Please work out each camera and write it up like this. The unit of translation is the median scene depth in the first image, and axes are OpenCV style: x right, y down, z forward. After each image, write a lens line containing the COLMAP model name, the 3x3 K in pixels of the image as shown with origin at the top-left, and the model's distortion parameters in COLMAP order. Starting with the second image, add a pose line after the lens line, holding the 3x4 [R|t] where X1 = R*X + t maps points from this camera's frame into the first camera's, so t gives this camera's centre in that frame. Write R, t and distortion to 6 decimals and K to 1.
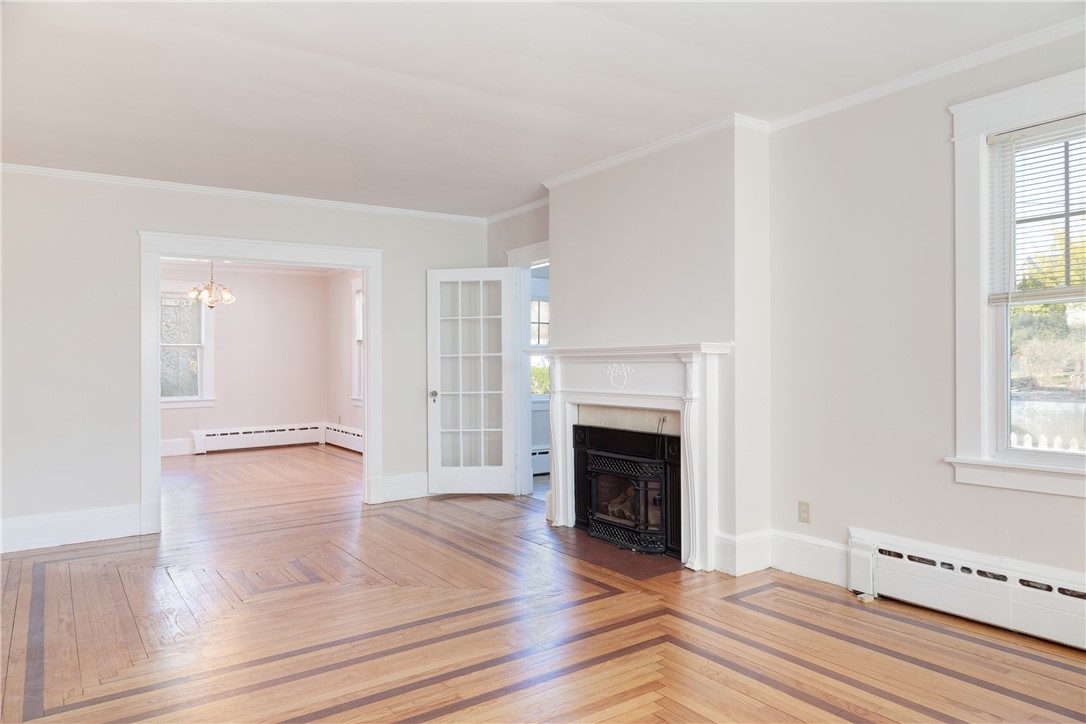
lens RADIAL K [[713.3, 0, 543.0], [0, 713.3, 362.0], [0, 0, 1]] dist [0.002623, -0.000257]
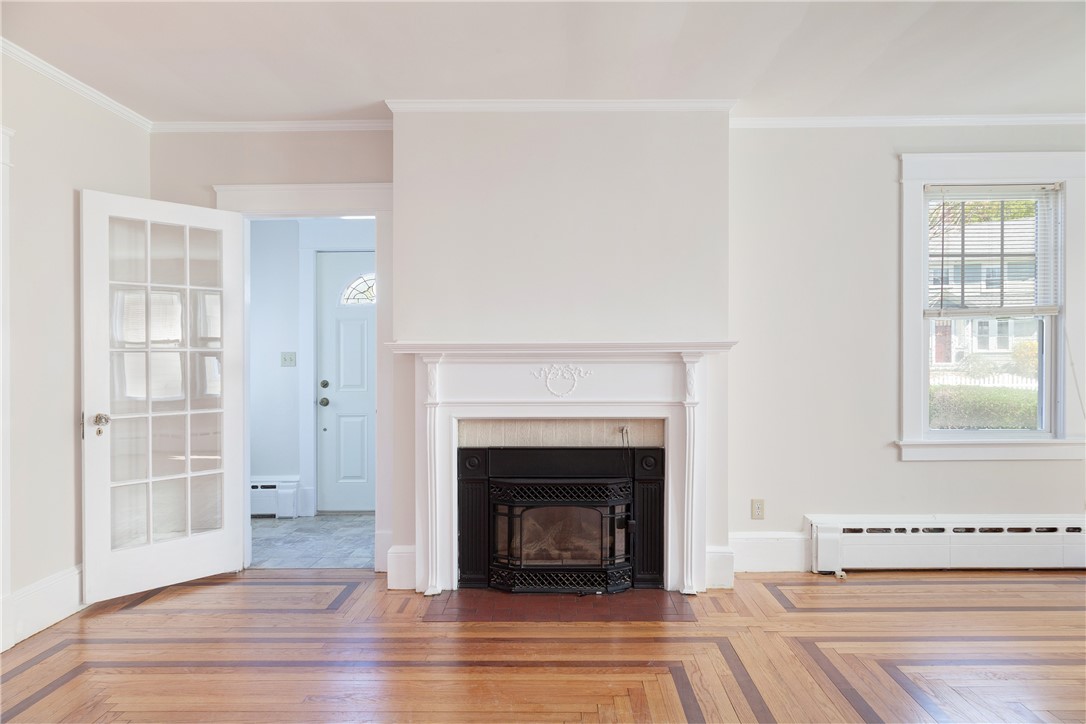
lens RADIAL K [[746.2, 0, 478.5], [0, 746.2, 363.5], [0, 0, 1]] dist [0.000780, 0.000475]
pose [[0.578511, 0.003355, 0.815668, -0.661118], [-0.001372, 0.999994, -0.003140, 0.004546], [-0.815674, 0.000697, 0.578512, 0.632714]]
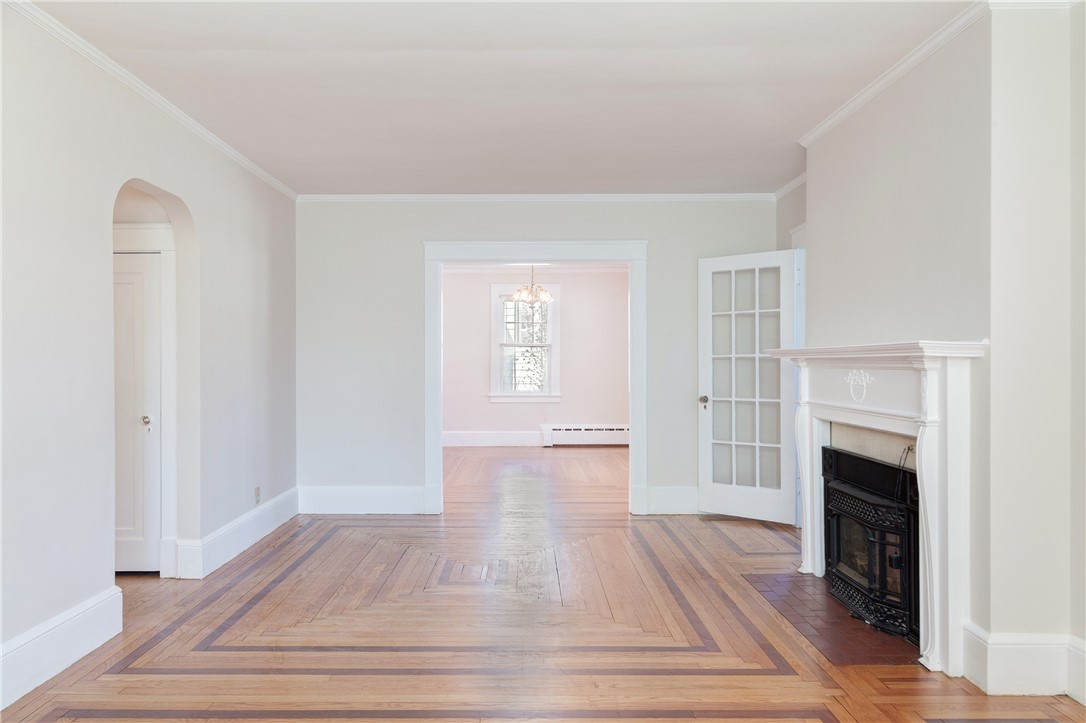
lens RADIAL K [[745.9, 0, 520.5], [0, 745.9, 358.6], [0, 0, 1]] dist [0.000630, -0.000979]
pose [[0.816383, 0.011556, -0.577396, 0.284183], [-0.013613, 0.999907, 0.000763, -0.004733], [0.577351, 0.007237, 0.816464, 0.166186]]
